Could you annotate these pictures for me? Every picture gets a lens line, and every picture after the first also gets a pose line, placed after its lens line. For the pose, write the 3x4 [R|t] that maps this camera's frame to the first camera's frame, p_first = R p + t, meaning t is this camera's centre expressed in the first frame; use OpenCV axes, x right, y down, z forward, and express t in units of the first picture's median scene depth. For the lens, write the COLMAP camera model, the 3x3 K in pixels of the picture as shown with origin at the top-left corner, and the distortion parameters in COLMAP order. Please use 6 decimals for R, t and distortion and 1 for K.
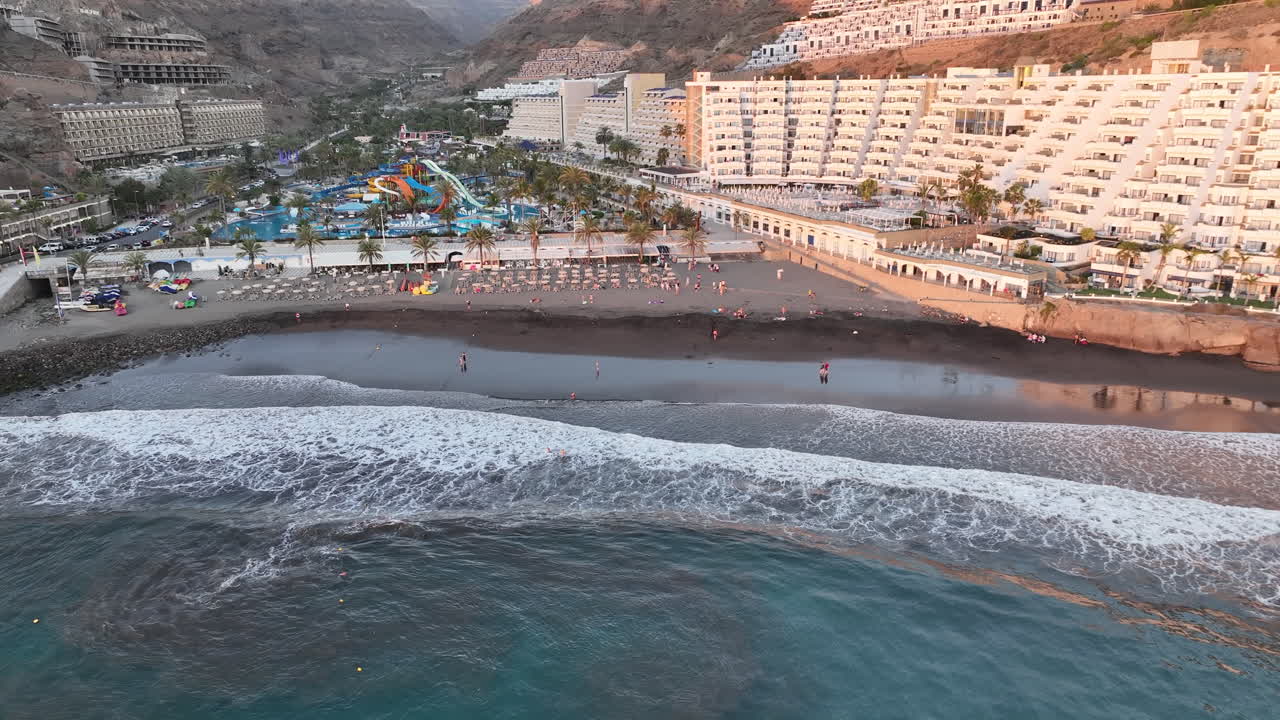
lens RADIAL K [[899.7, 0, 643.6], [0, 899.7, 369.7], [0, 0, 1]] dist [-0.009835, 0.019281]
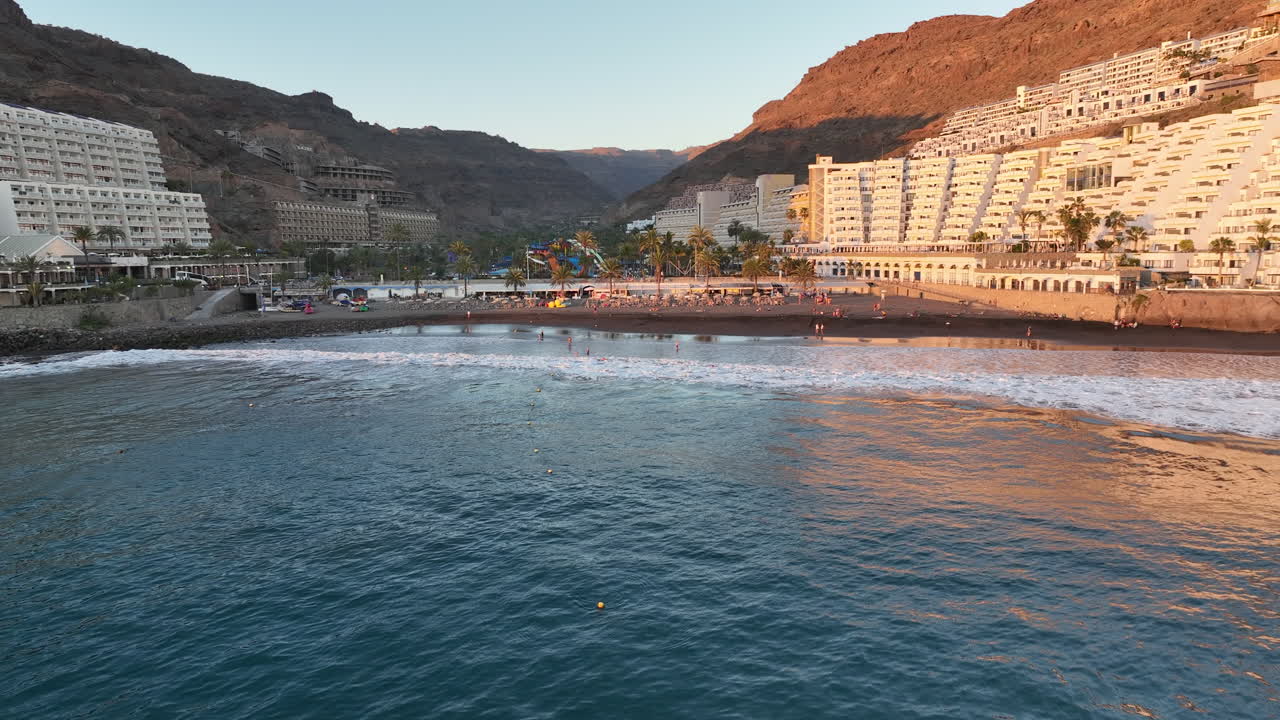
lens RADIAL K [[899.7, 0, 639.8], [0, 899.7, 369.0], [0, 0, 1]] dist [-0.009835, 0.019281]
pose [[0.986304, 0.020427, -0.163669, 0.034182], [-0.048080, 0.984813, -0.166827, 0.137254], [0.157776, 0.172411, 0.972307, -0.054412]]
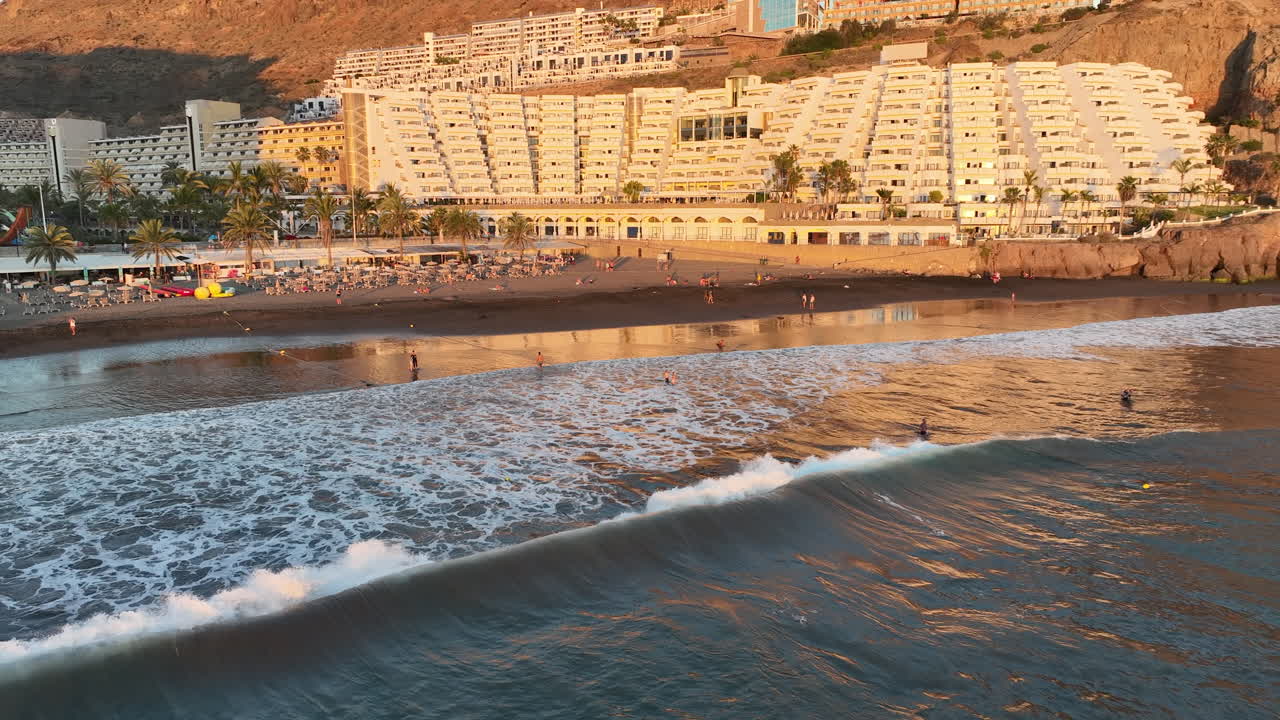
lens RADIAL K [[899.7, 0, 640.2], [0, 899.7, 358.8], [0, 0, 1]] dist [-0.009835, 0.019281]
pose [[0.799945, -0.091523, 0.593053, -0.294140], [0.175386, 0.980805, -0.085208, 0.043659], [-0.573871, 0.172175, 0.800642, 0.287298]]
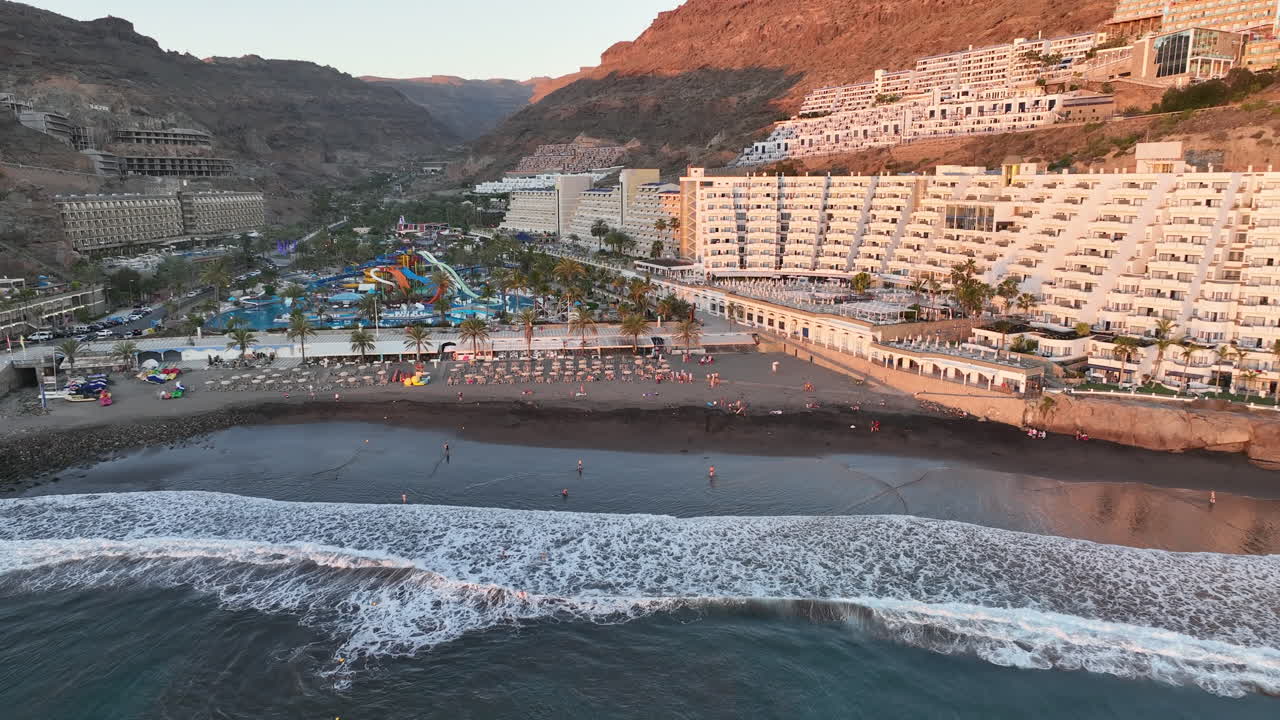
lens RADIAL K [[899.7, 0, 643.5], [0, 899.7, 367.4], [0, 0, 1]] dist [-0.009835, 0.019281]
pose [[0.999965, 0.004810, 0.006849, -0.000435], [-0.004096, 0.994918, -0.100608, -0.004125], [-0.007298, 0.100577, 0.994903, 0.010361]]
